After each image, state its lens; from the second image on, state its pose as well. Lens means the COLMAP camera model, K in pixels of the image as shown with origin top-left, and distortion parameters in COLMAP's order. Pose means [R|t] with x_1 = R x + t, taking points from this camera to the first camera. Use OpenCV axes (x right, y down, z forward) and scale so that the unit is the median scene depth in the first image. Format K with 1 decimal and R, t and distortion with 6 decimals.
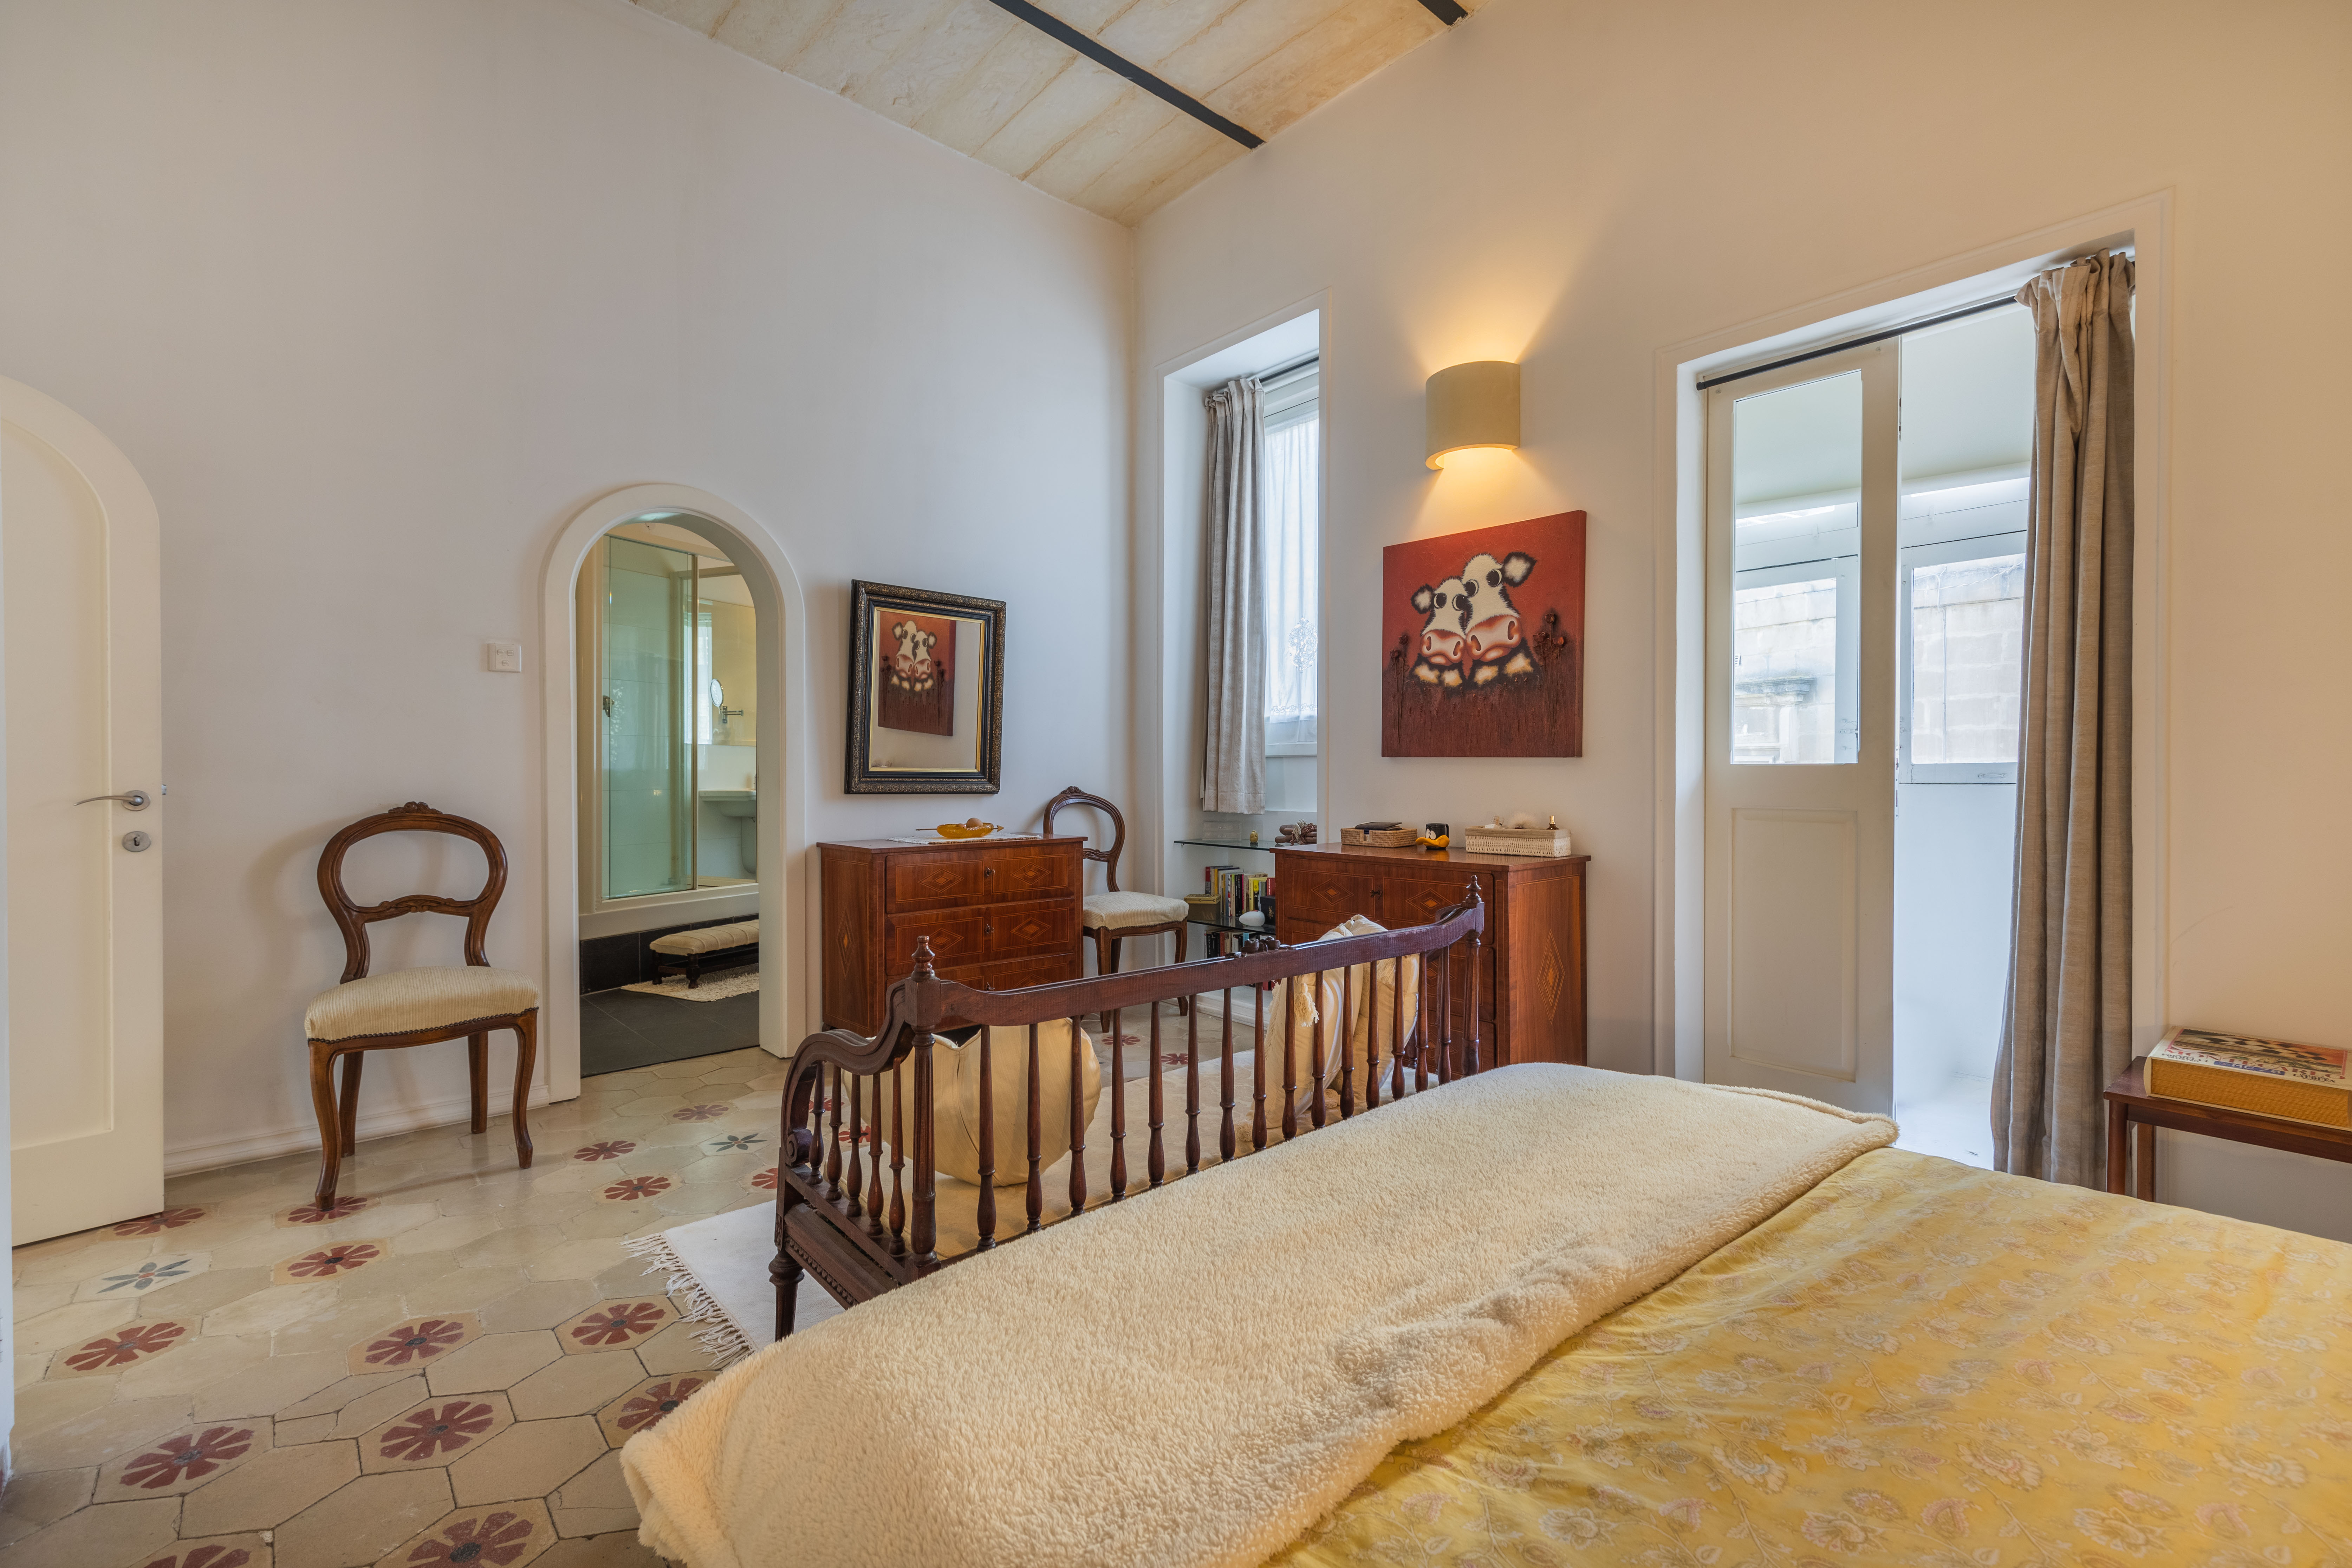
lens RADIAL K [[1061.0, 0, 1188.7], [0, 1061.0, 776.6], [0, 0, 1]] dist [0.001381, -0.000374]
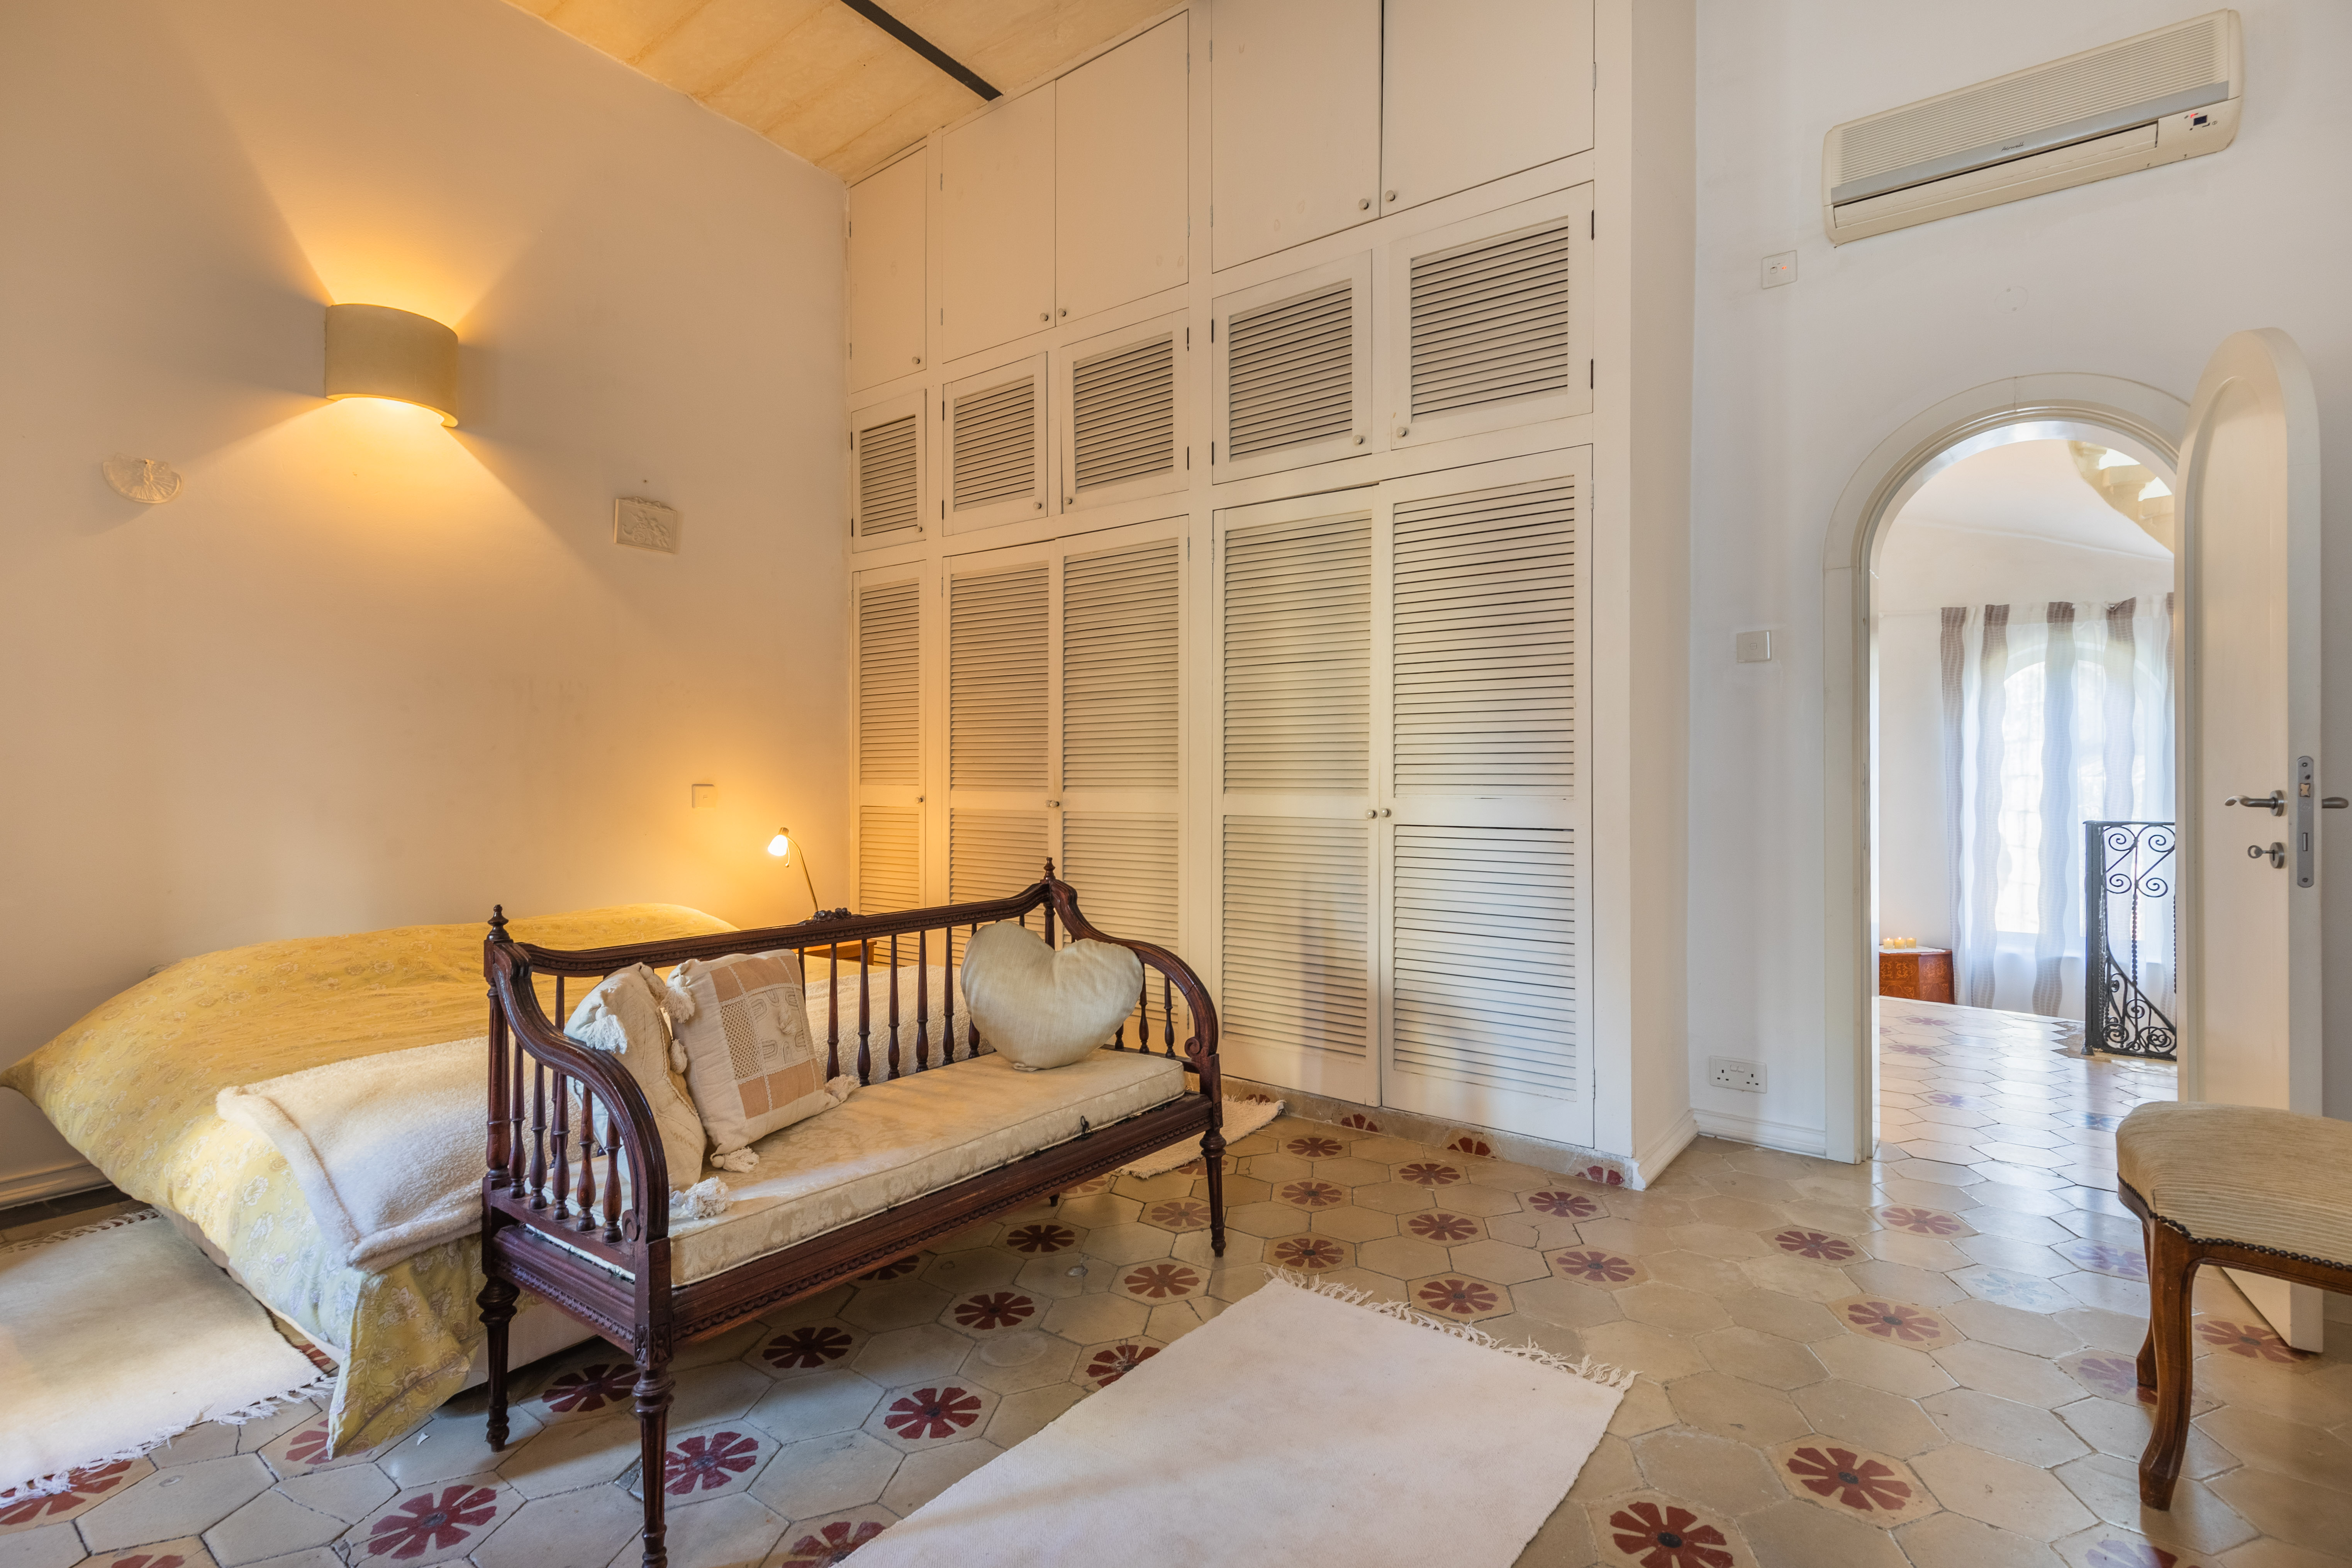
lens RADIAL K [[1061.0, 0, 1188.7], [0, 1061.0, 776.6], [0, 0, 1]] dist [0.001381, -0.000374]
pose [[-0.974585, 0.000703, -0.224015, -0.050932], [-0.001679, 0.999944, 0.010443, -0.001799], [0.224010, 0.010554, -0.974530, 2.000416]]
